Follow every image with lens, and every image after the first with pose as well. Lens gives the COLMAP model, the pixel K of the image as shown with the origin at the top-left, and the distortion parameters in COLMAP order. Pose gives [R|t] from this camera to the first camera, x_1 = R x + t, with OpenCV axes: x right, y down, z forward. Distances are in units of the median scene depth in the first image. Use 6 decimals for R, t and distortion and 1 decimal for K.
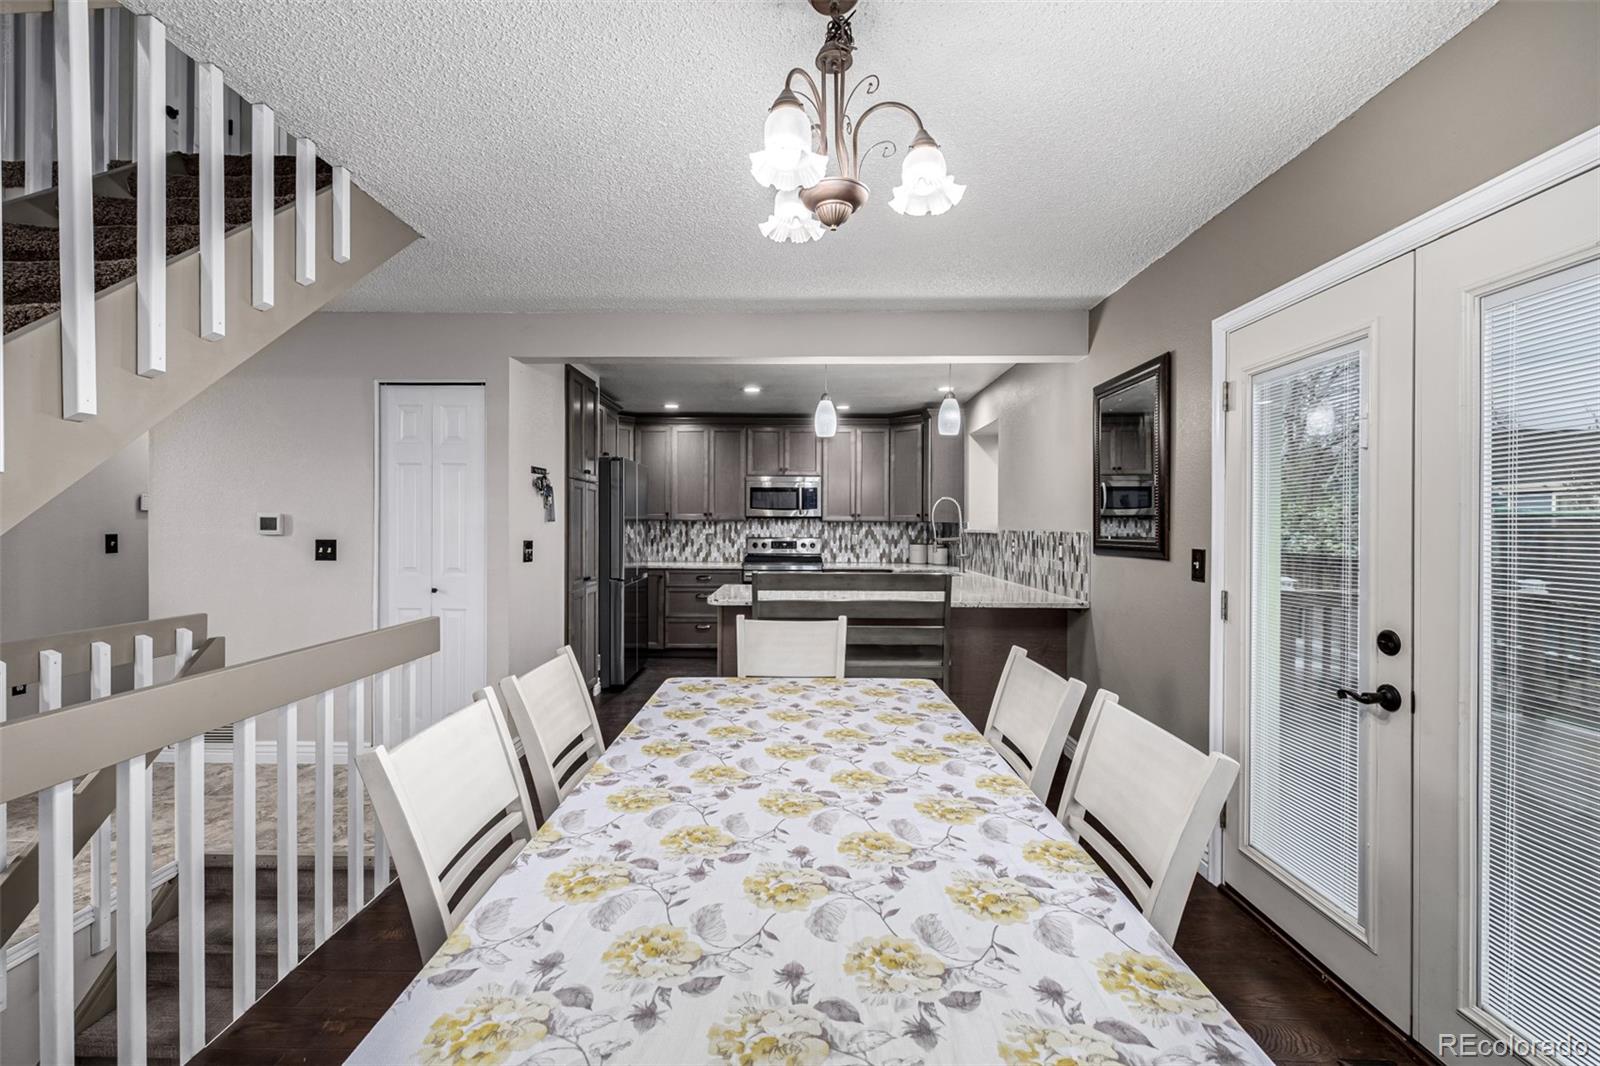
lens RADIAL K [[674.7, 0, 787.9], [0, 674.7, 531.6], [0, 0, 1]] dist [0.000090, 0.001258]
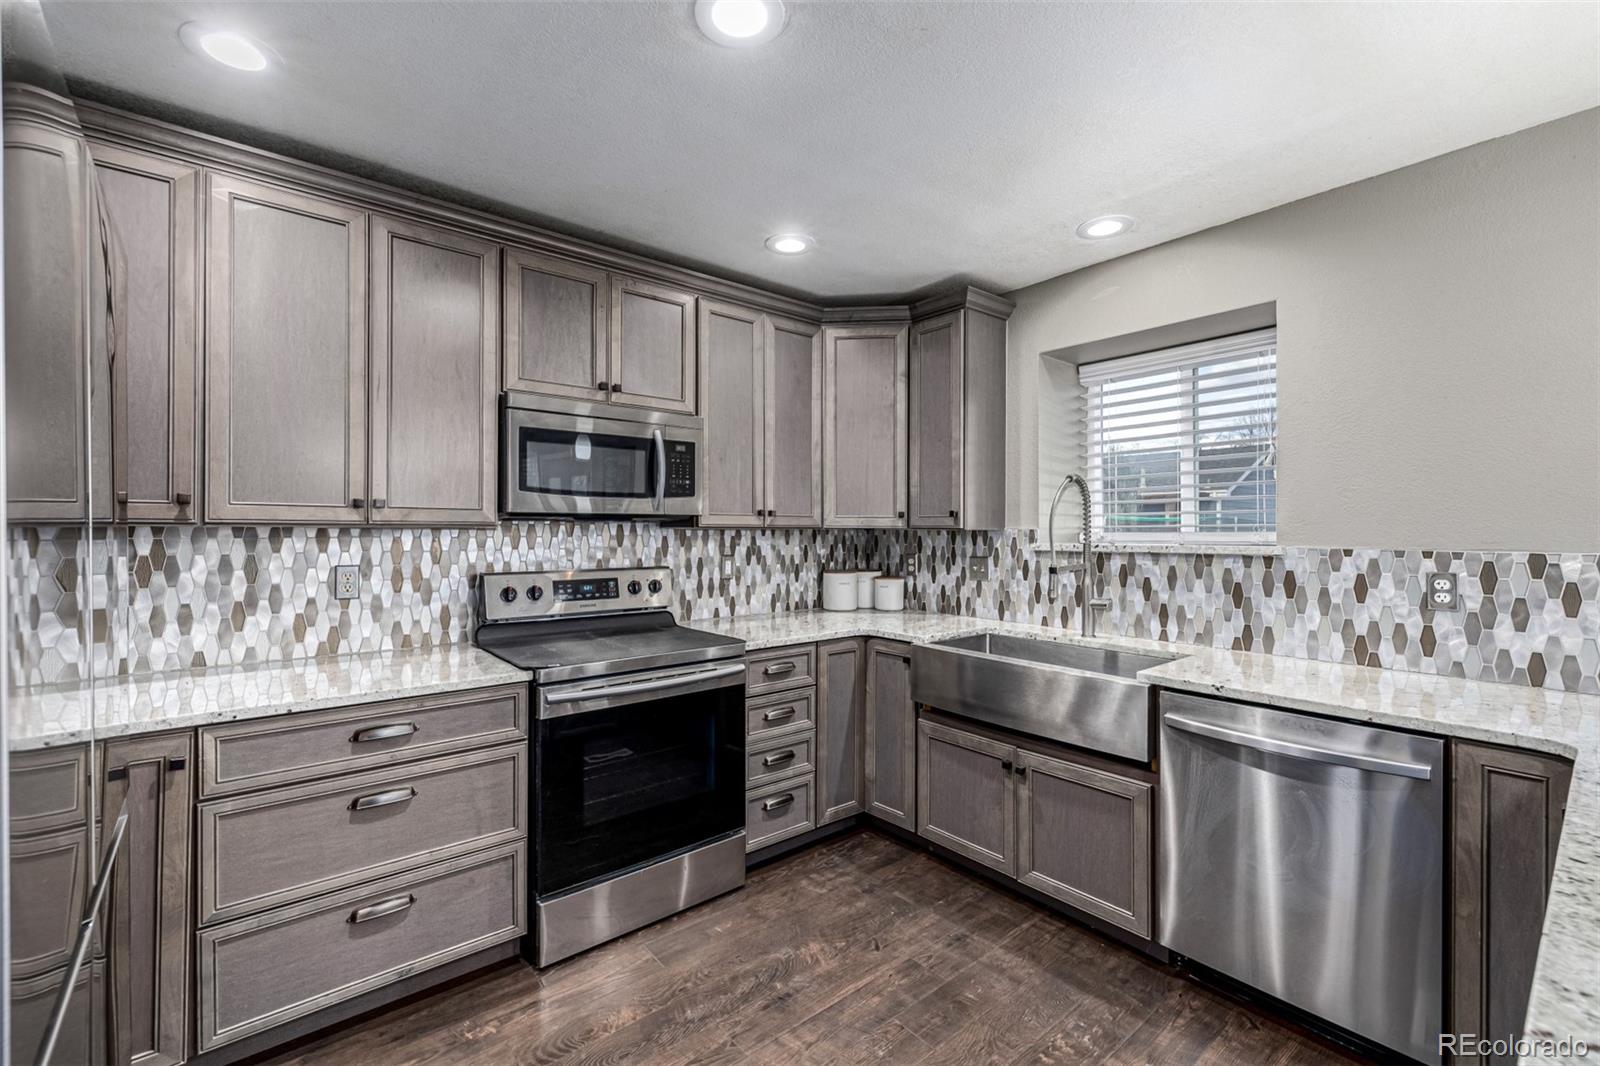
lens RADIAL K [[674.7, 0, 786.8], [0, 674.7, 531.3], [0, 0, 1]] dist [0.000090, 0.001258]
pose [[0.760315, -0.005823, 0.649528, -0.167064], [0.008014, 0.999968, -0.000417, -0.012030], [-0.649505, 0.005523, 0.760337, 0.632547]]
